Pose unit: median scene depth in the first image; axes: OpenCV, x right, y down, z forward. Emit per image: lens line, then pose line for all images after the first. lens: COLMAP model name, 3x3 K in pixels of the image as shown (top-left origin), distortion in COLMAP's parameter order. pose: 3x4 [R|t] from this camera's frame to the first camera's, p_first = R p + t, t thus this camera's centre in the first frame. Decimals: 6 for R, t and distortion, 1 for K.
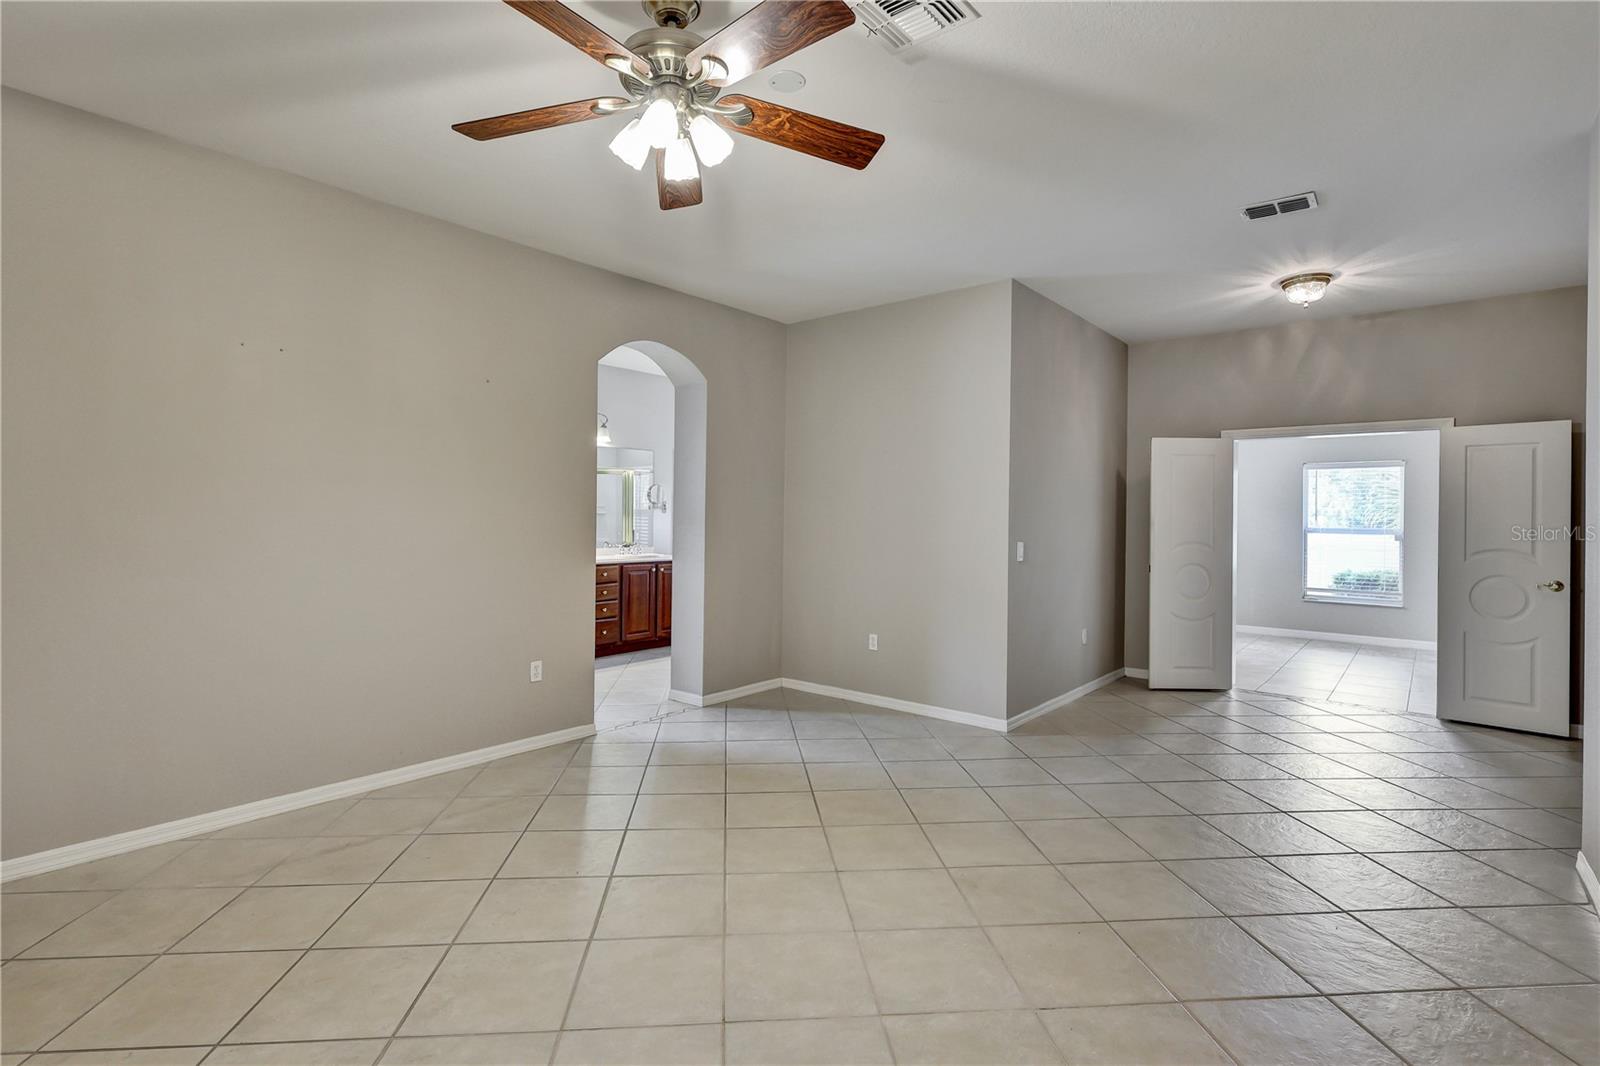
lens RADIAL K [[751.2, 0, 793.3], [0, 751.2, 524.6], [0, 0, 1]] dist [0.002354, 0.000828]
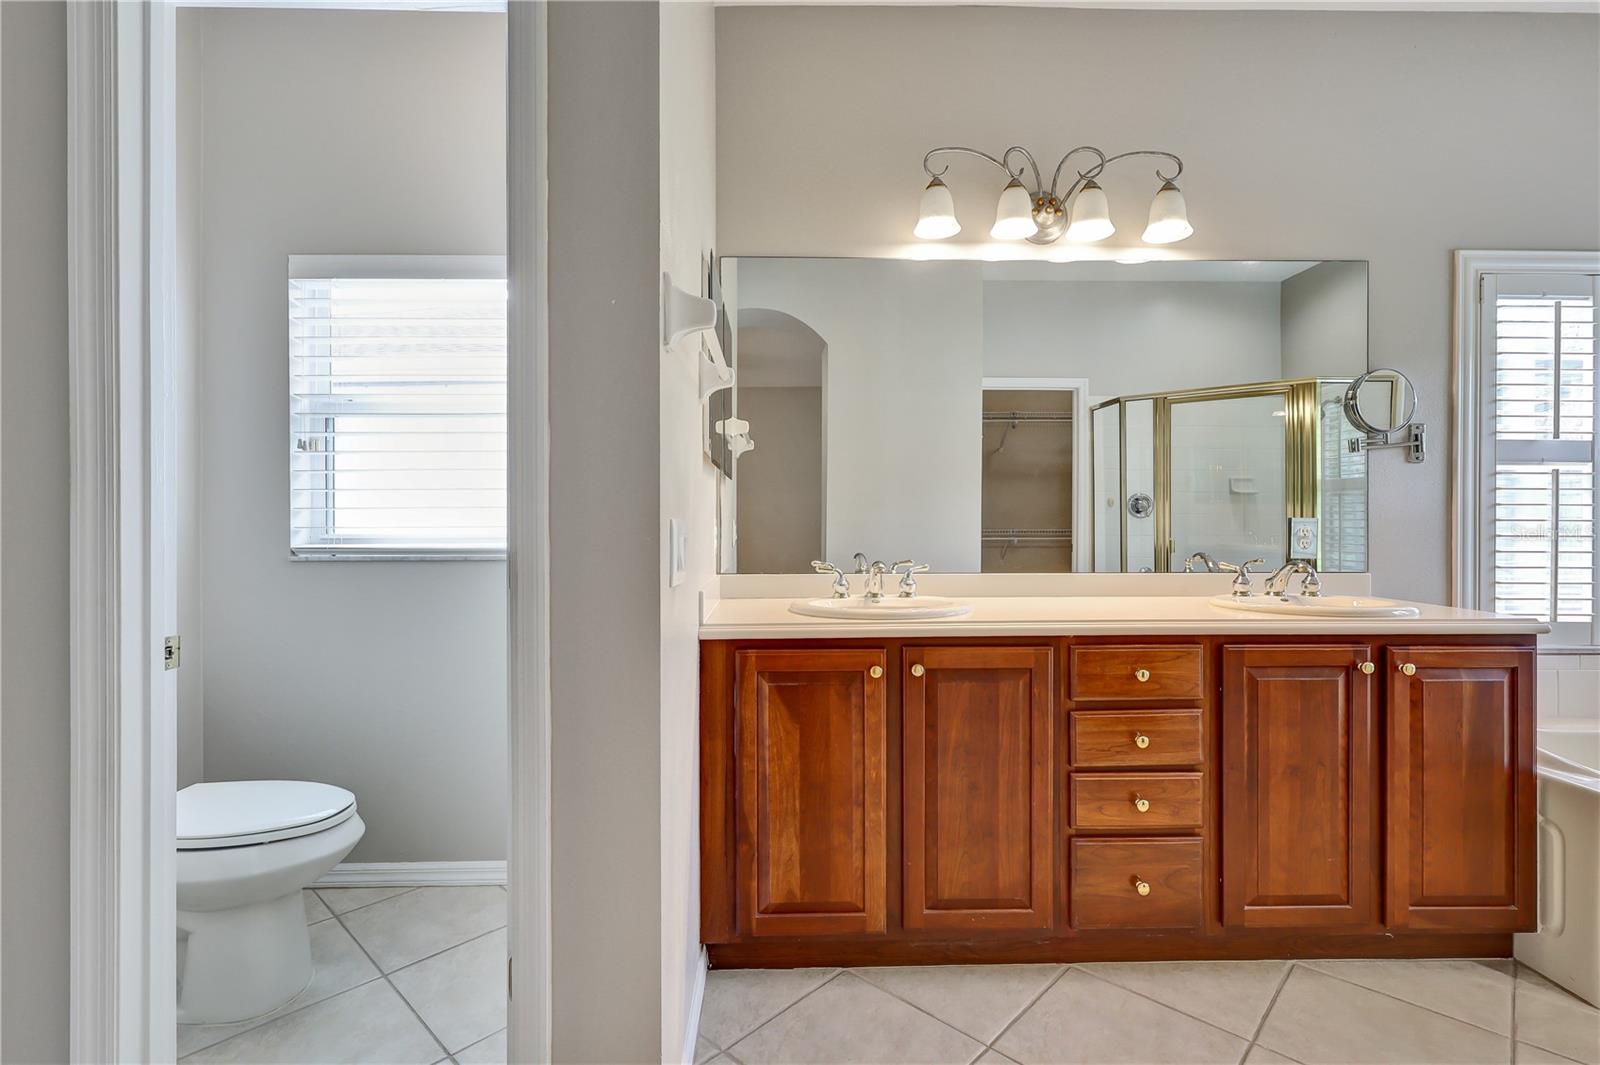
lens RADIAL K [[748.7, 0, 795.7], [0, 748.7, 518.3], [0, 0, 1]] dist [-0.000254, 0.000235]
pose [[0.658396, -0.011025, -0.752591, -0.120365], [0.001089, 0.999906, -0.013695, 0.011955], [0.752671, 0.008197, 0.658346, 0.677856]]
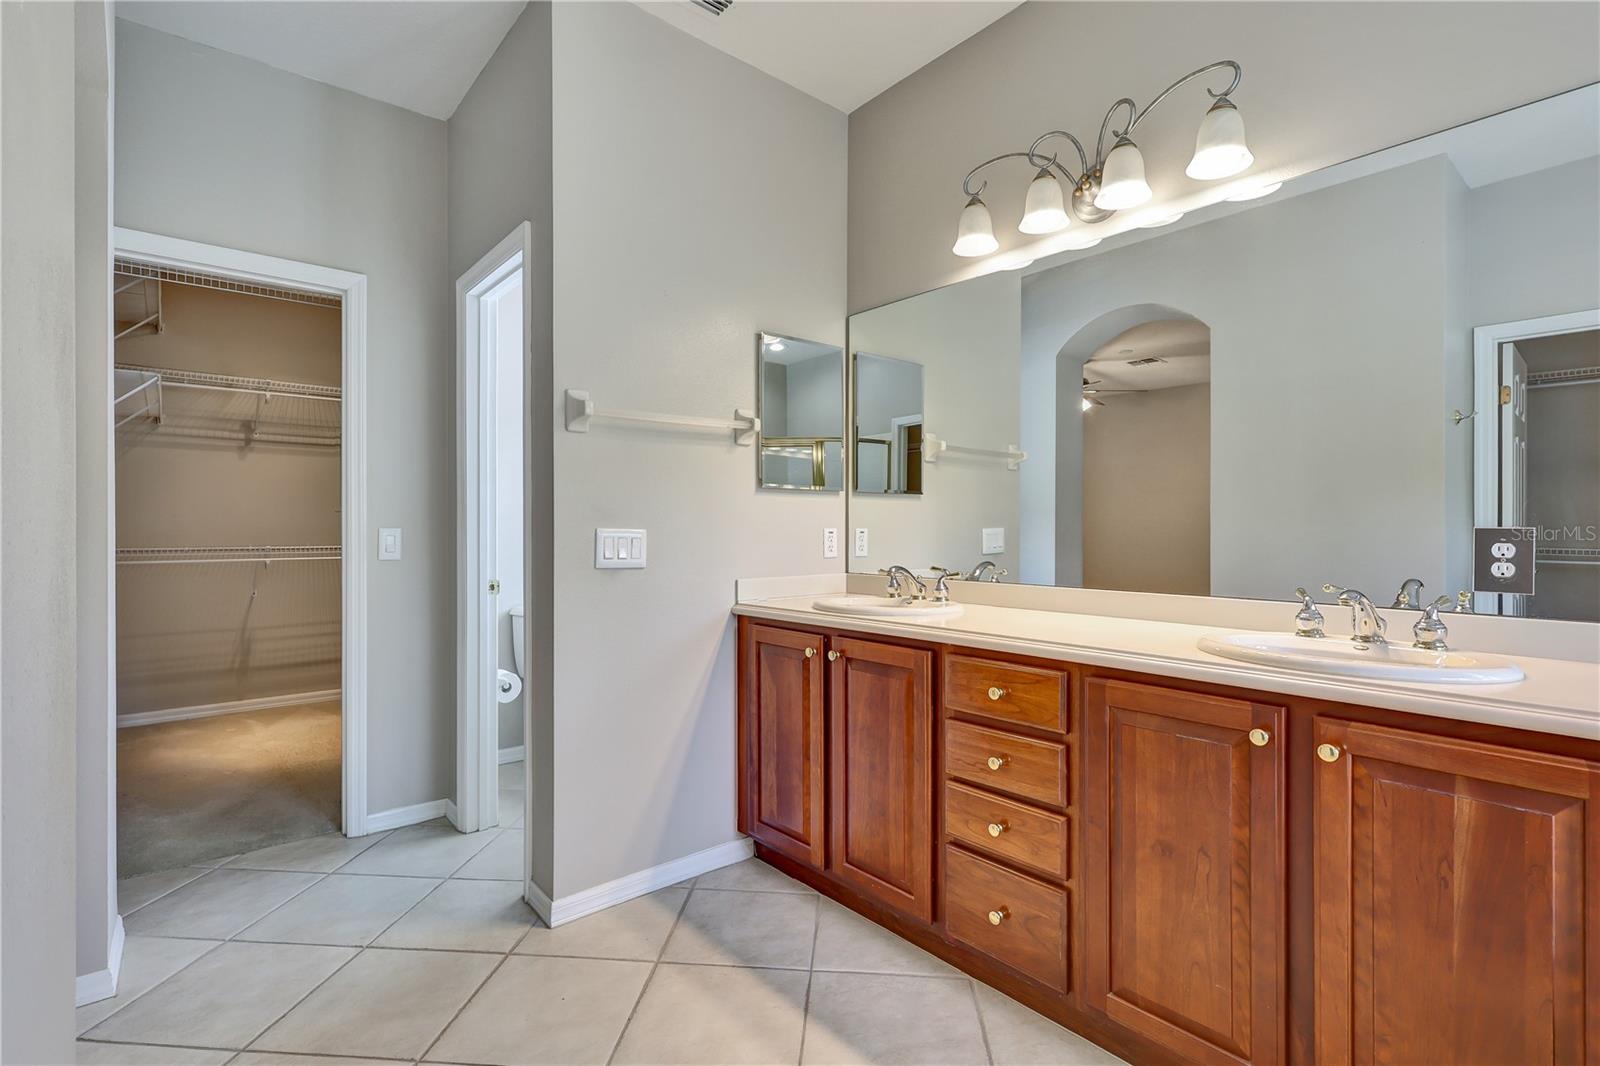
lens RADIAL K [[751.2, 0, 793.3], [0, 751.2, 524.6], [0, 0, 1]] dist [0.002354, 0.000828]
pose [[-0.175115, -0.013200, -0.984459, 0.014016], [-0.008786, 0.999891, -0.011844, 0.010870], [0.984509, 0.006576, -0.175212, 0.907867]]
